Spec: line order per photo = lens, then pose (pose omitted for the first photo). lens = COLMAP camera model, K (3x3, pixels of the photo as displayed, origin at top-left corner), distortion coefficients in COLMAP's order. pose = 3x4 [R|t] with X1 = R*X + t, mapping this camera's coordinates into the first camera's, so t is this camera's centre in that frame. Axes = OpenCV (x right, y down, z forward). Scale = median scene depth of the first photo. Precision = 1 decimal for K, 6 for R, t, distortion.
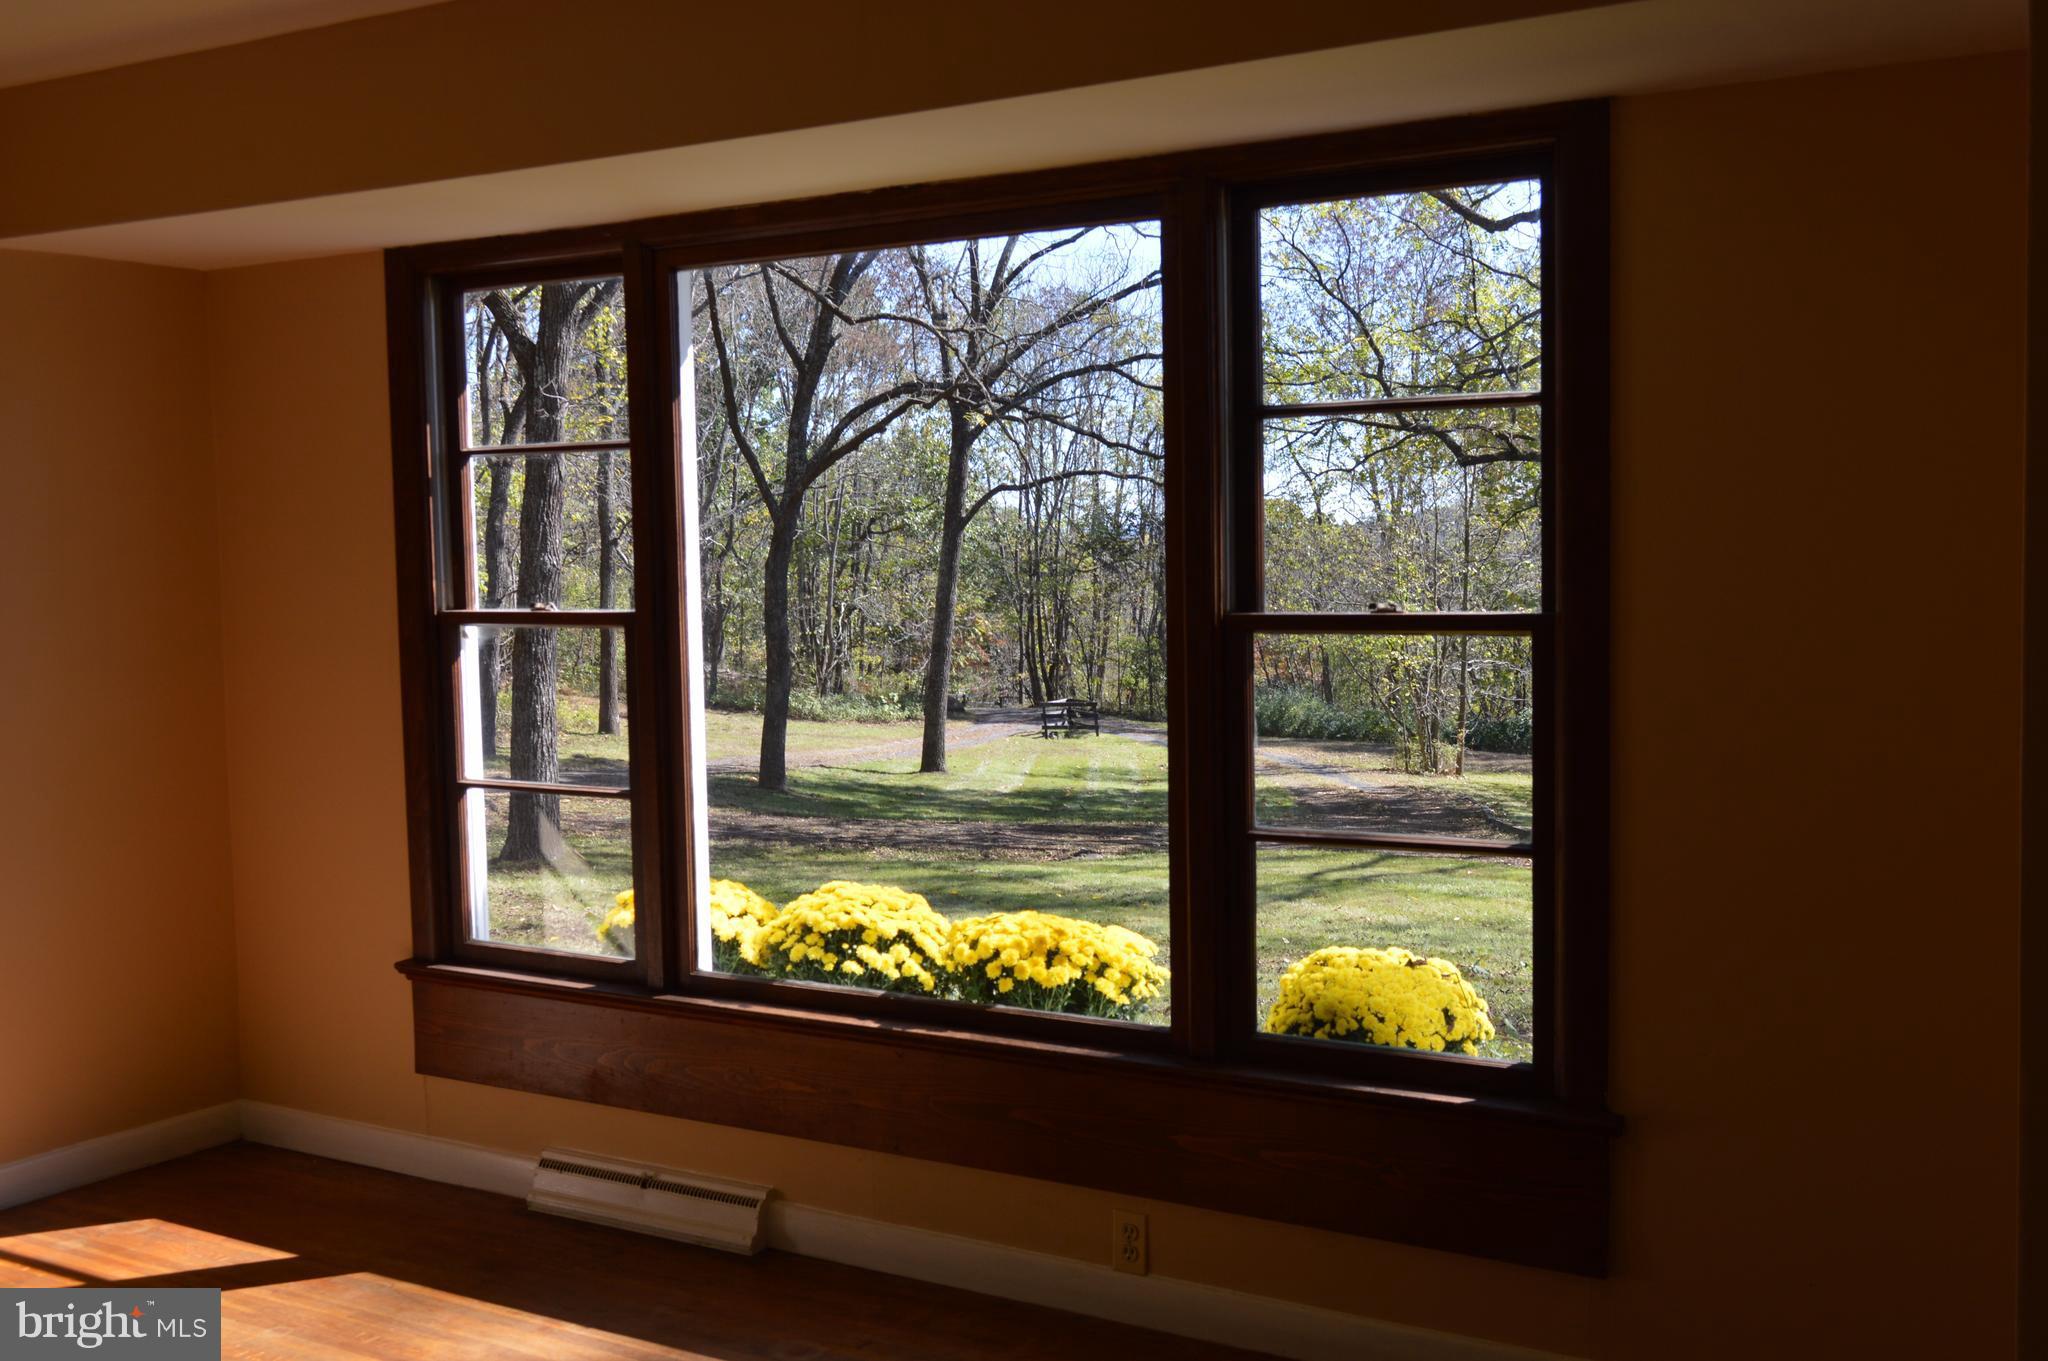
lens RADIAL K [[2133.7, 0, 1024.0], [0, 2133.7, 680.5], [0, 0, 1]] dist [-0.008182, -0.019868]
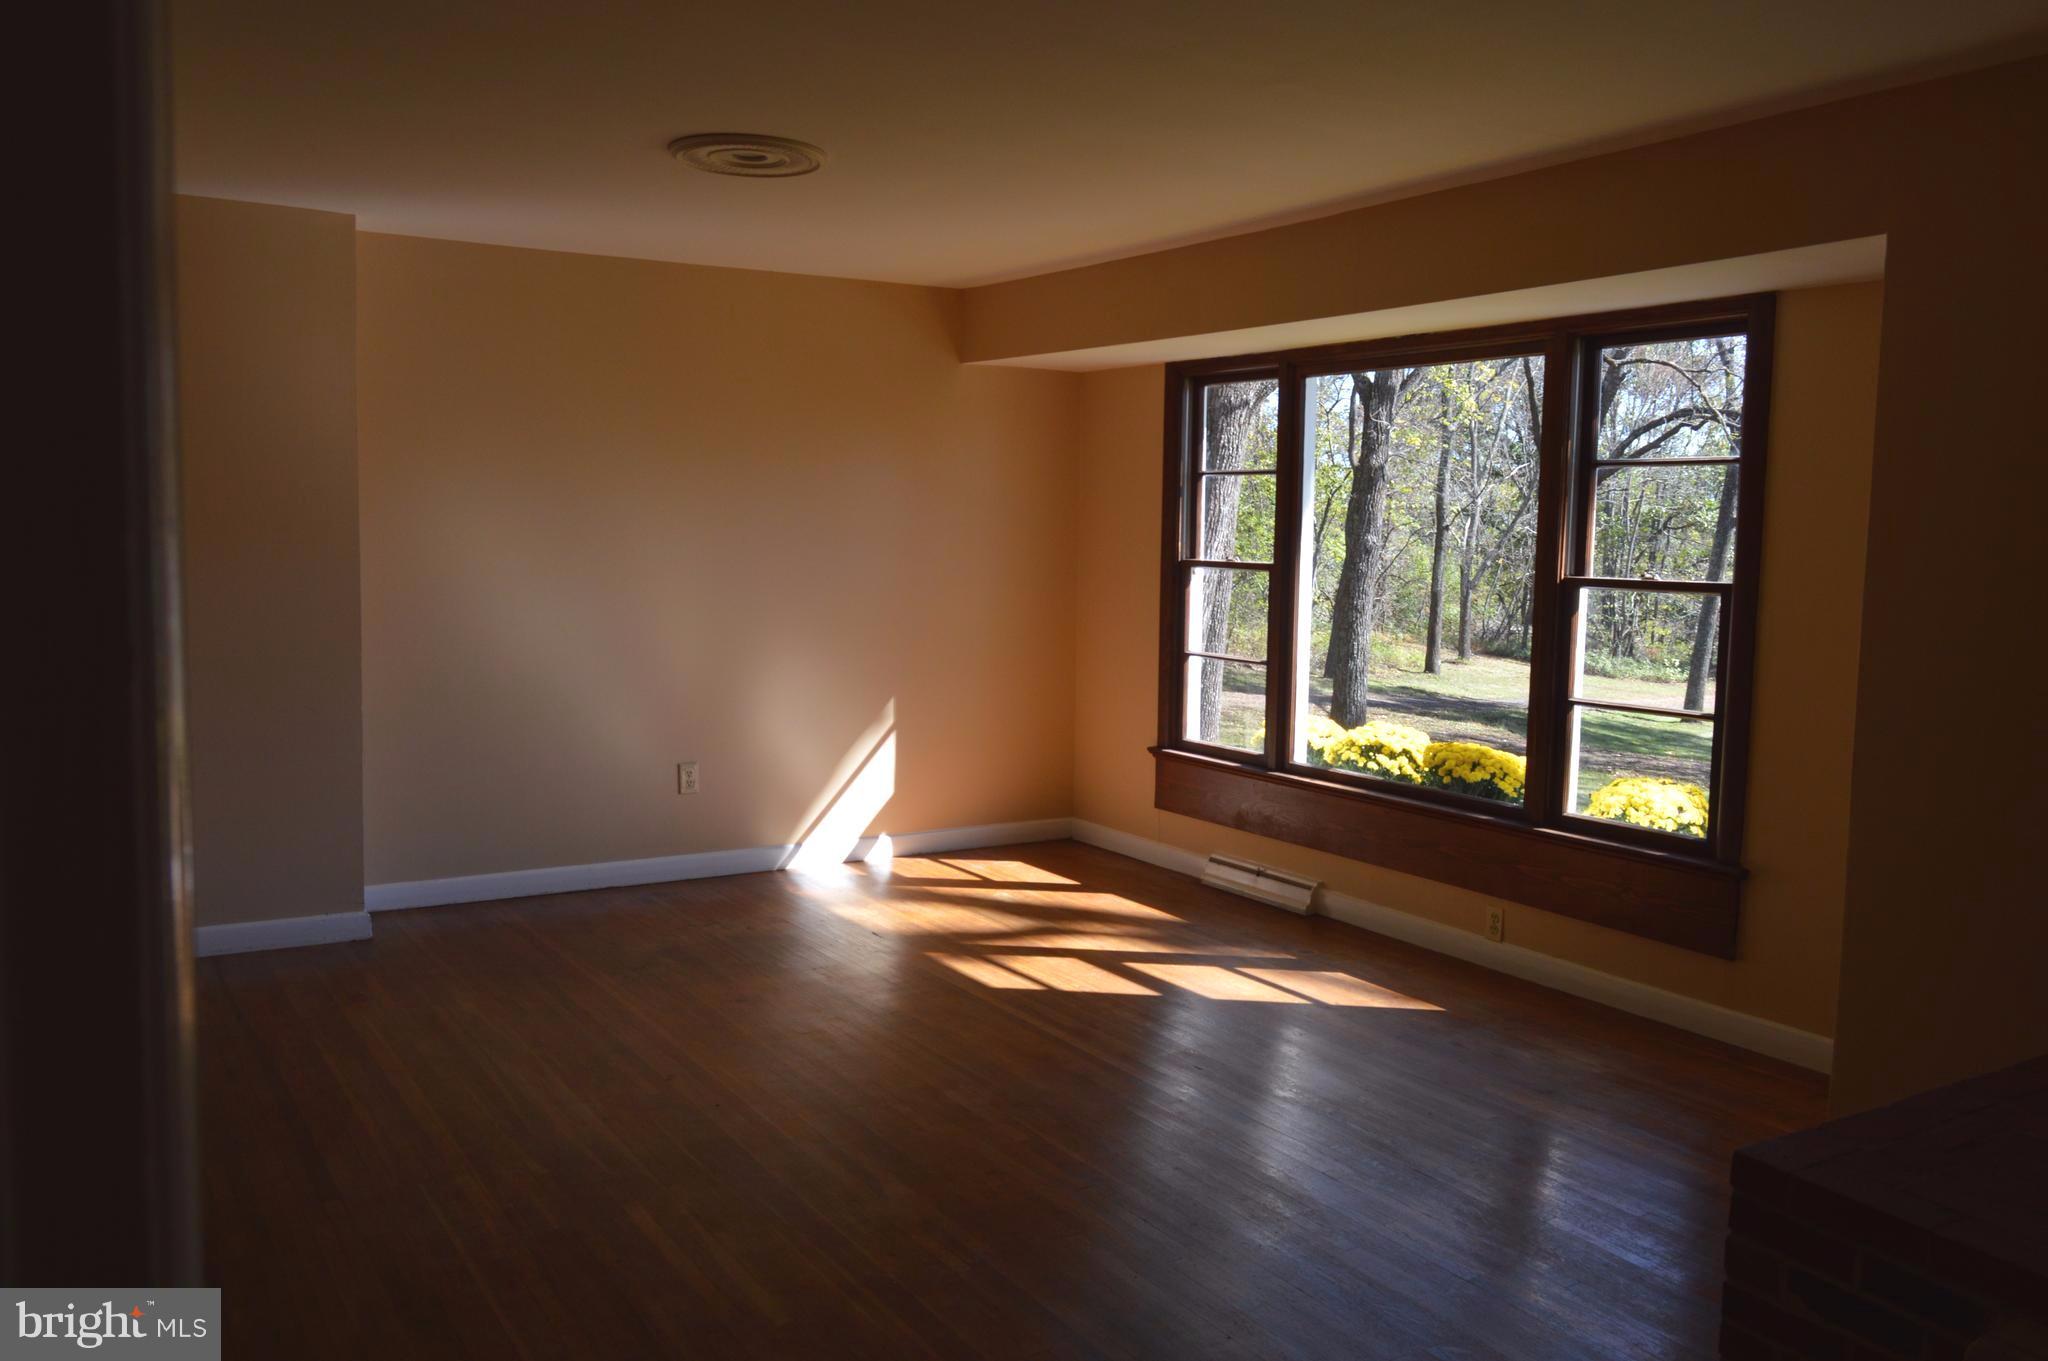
lens RADIAL K [[1649.3, 0, 1024.0], [0, 1649.3, 680.5], [0, 0, 1]] dist [0.003920, 0.002390]
pose [[0.898803, 0.074911, -0.431905, 0.246725], [-0.062567, 0.997125, 0.042743, 0.021259], [0.433865, -0.011395, 0.900906, -0.376153]]
